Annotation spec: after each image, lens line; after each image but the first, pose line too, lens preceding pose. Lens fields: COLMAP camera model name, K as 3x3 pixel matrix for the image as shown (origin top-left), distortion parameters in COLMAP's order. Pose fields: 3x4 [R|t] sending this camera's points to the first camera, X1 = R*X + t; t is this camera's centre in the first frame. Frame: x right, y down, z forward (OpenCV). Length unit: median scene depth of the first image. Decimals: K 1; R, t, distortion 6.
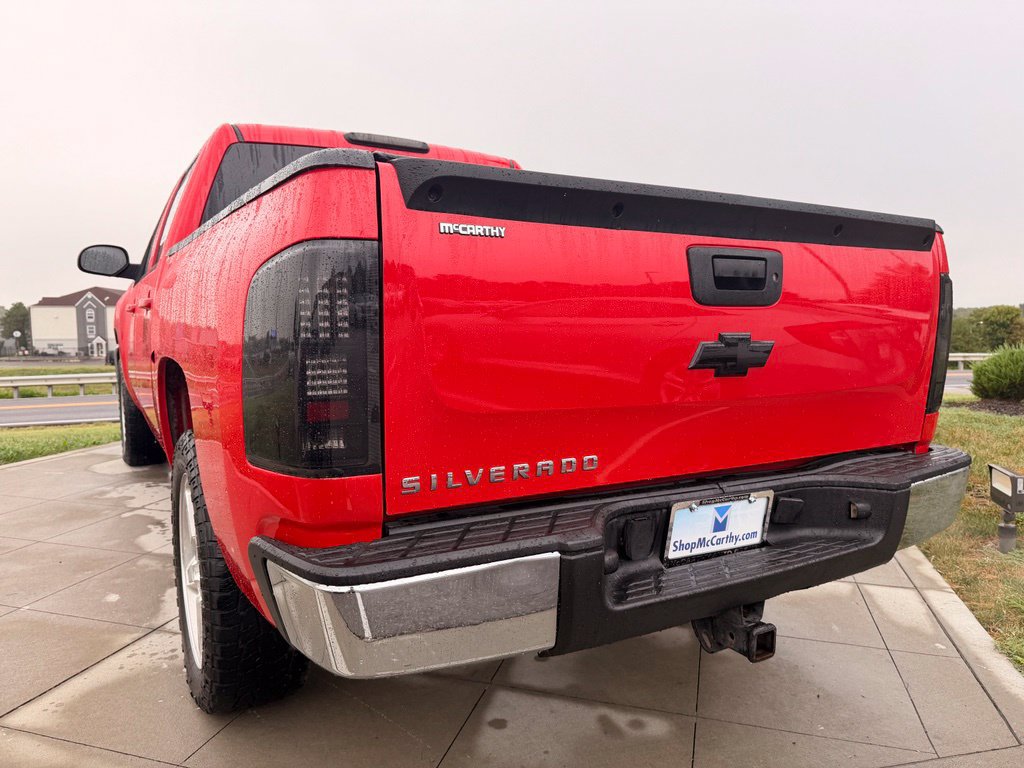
lens RADIAL K [[720.4, 0, 503.5], [0, 720.4, 389.9], [0, 0, 1]] dist [0.085658, -0.117976]
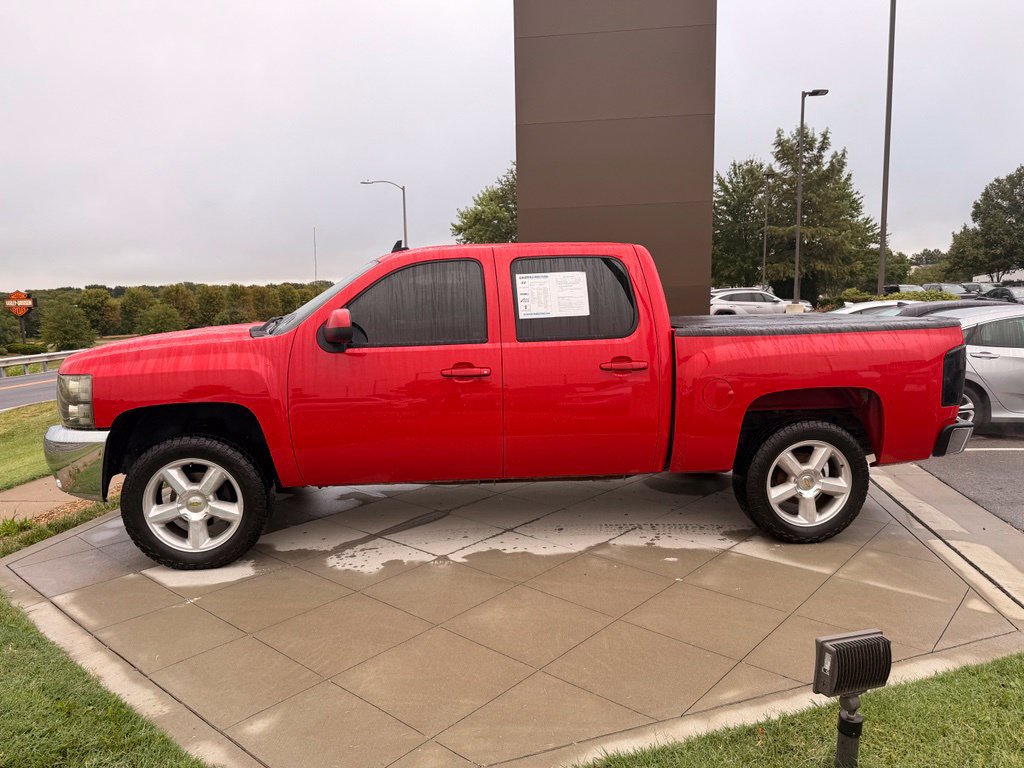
lens RADIAL K [[720.5, 0, 509.3], [0, 720.5, 387.0], [0, 0, 1]] dist [0.089729, -0.134887]
pose [[0.412295, -0.135540, 0.900912, -3.405558], [0.117214, 0.988545, 0.095082, -0.419784], [-0.903479, 0.066397, 0.423459, 1.131113]]
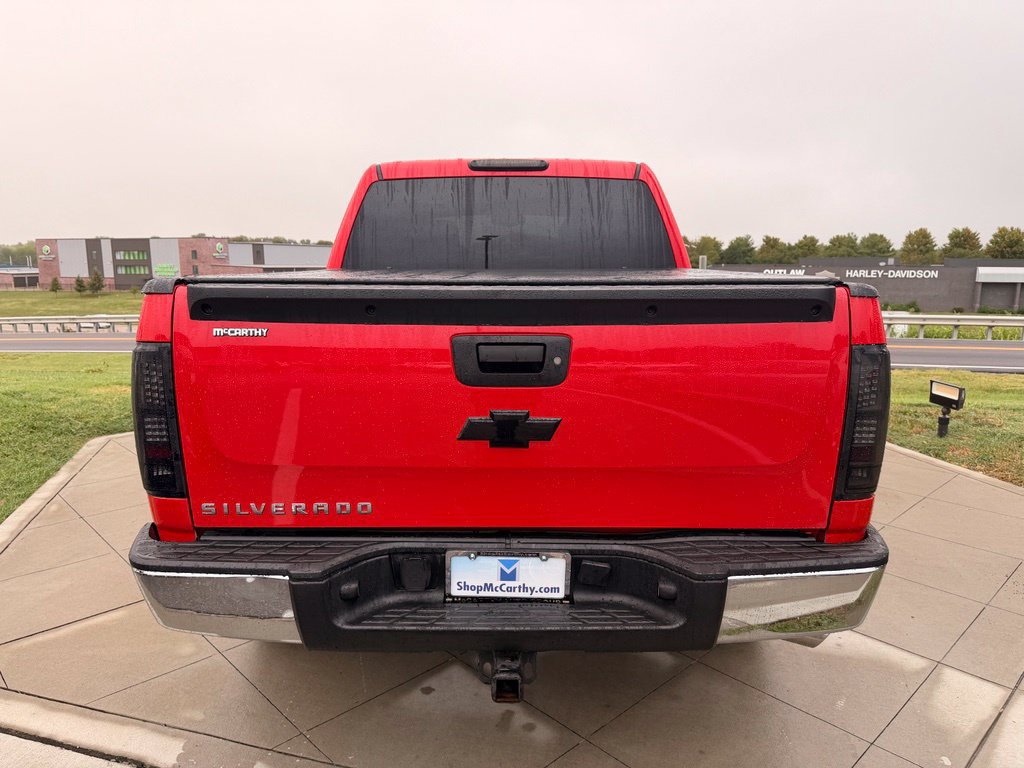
lens RADIAL K [[712.8, 0, 505.2], [0, 712.8, 389.9], [0, 0, 1]] dist [0.096085, -0.079095]
pose [[0.866525, 0.090852, -0.490795, 0.811297], [-0.050115, 0.994162, 0.095550, -0.204599], [0.496611, -0.058200, 0.866020, 0.054368]]
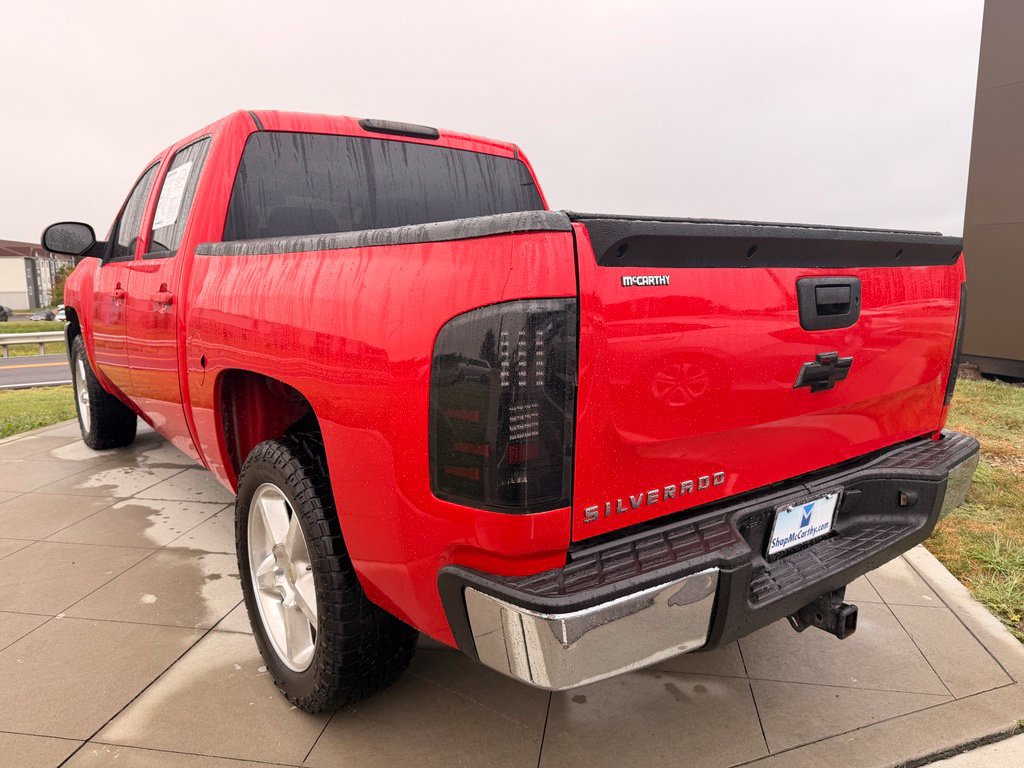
lens RADIAL K [[720.5, 0, 509.3], [0, 720.5, 387.0], [0, 0, 1]] dist [0.089729, -0.134887]
pose [[0.991051, -0.025781, 0.130974, -0.301042], [0.017087, 0.997602, 0.067071, -0.105364], [-0.132389, -0.064233, 0.989114, -0.046843]]
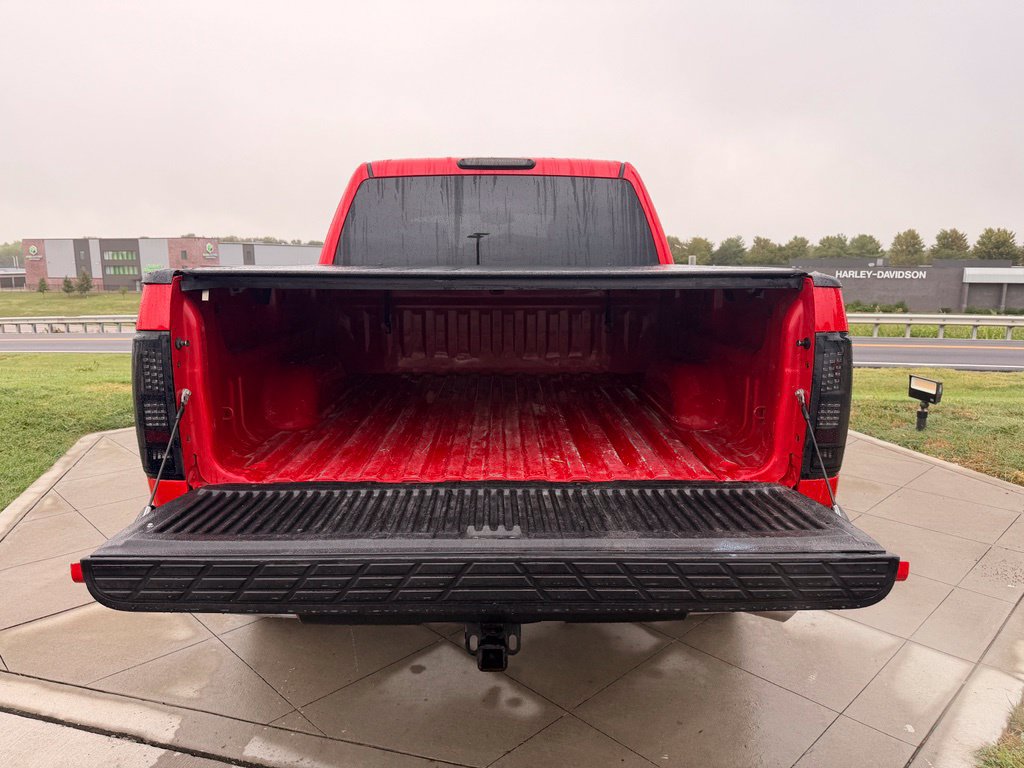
lens RADIAL K [[712.8, 0, 505.2], [0, 712.8, 389.9], [0, 0, 1]] dist [0.096085, -0.079095]
pose [[0.872274, 0.089144, -0.480824, 0.850286], [-0.049617, 0.994304, 0.094331, -0.187031], [0.486494, -0.058425, 0.871728, 0.008989]]
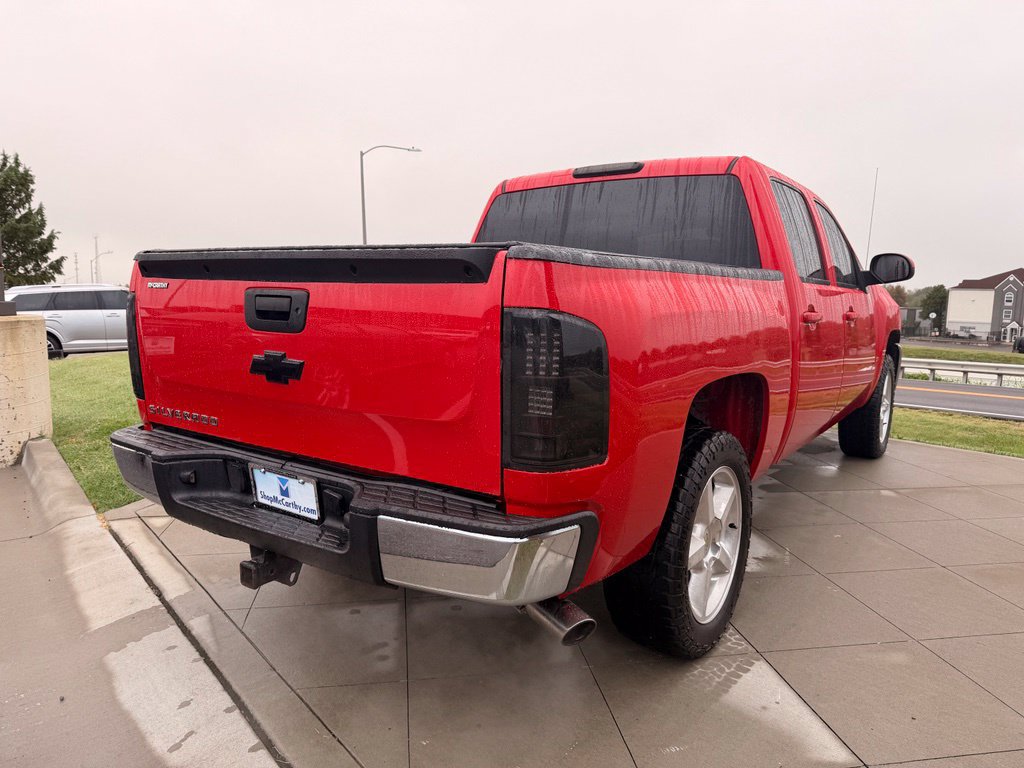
lens RADIAL K [[717.4, 0, 512.0], [0, 717.4, 384.0], [0, 0, 1]] dist [0.037376, -0.003894]
pose [[0.428271, 0.120595, -0.895567, 1.655861], [-0.105440, 0.990954, 0.083017, -0.169025], [0.897478, 0.058875, 0.437112, 0.781105]]
